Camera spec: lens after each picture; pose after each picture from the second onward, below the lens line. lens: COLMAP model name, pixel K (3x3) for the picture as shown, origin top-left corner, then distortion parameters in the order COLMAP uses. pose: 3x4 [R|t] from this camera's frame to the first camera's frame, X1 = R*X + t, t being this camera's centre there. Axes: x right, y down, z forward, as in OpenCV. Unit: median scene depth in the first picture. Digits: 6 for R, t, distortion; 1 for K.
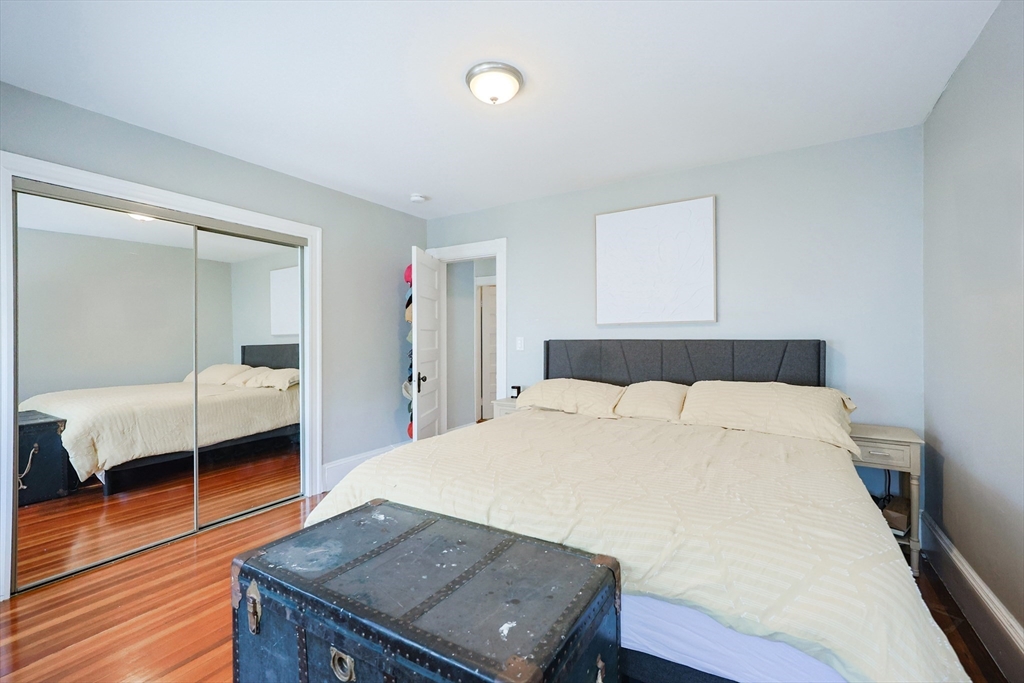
lens RADIAL K [[429.4, 0, 520.0], [0, 429.4, 331.0], [0, 0, 1]] dist [-0.003209, -0.000120]
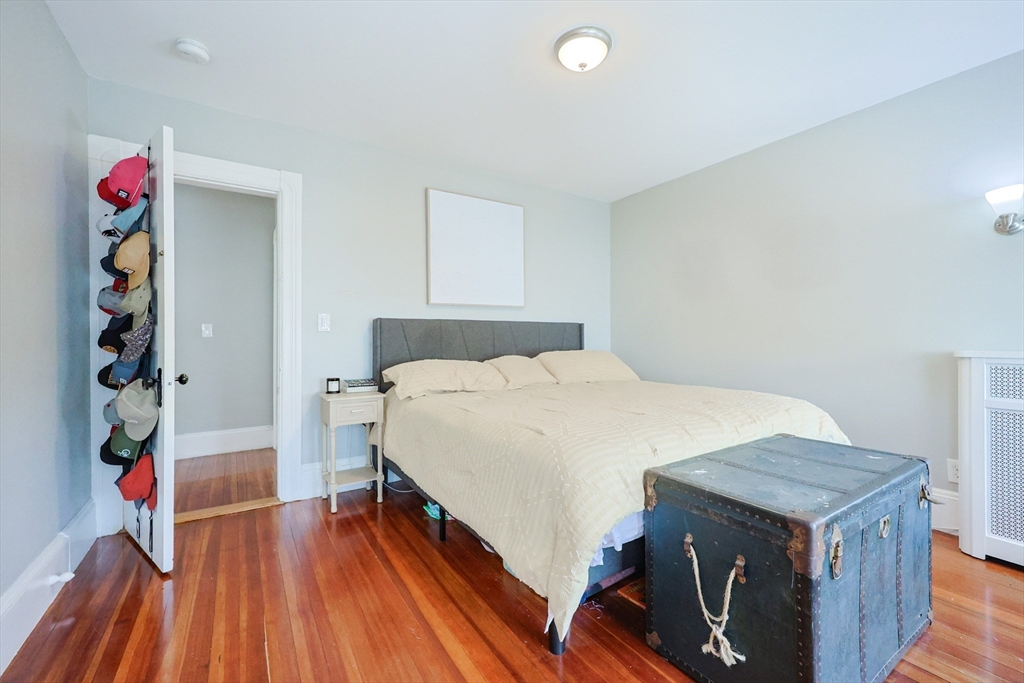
lens RADIAL K [[429.4, 0, 520.0], [0, 429.4, 331.0], [0, 0, 1]] dist [-0.003209, -0.000120]
pose [[0.439159, 0.017357, 0.898242, -0.751417], [-0.015228, 0.999814, -0.011874, 0.068968], [-0.898280, -0.008464, 0.439342, 0.505800]]
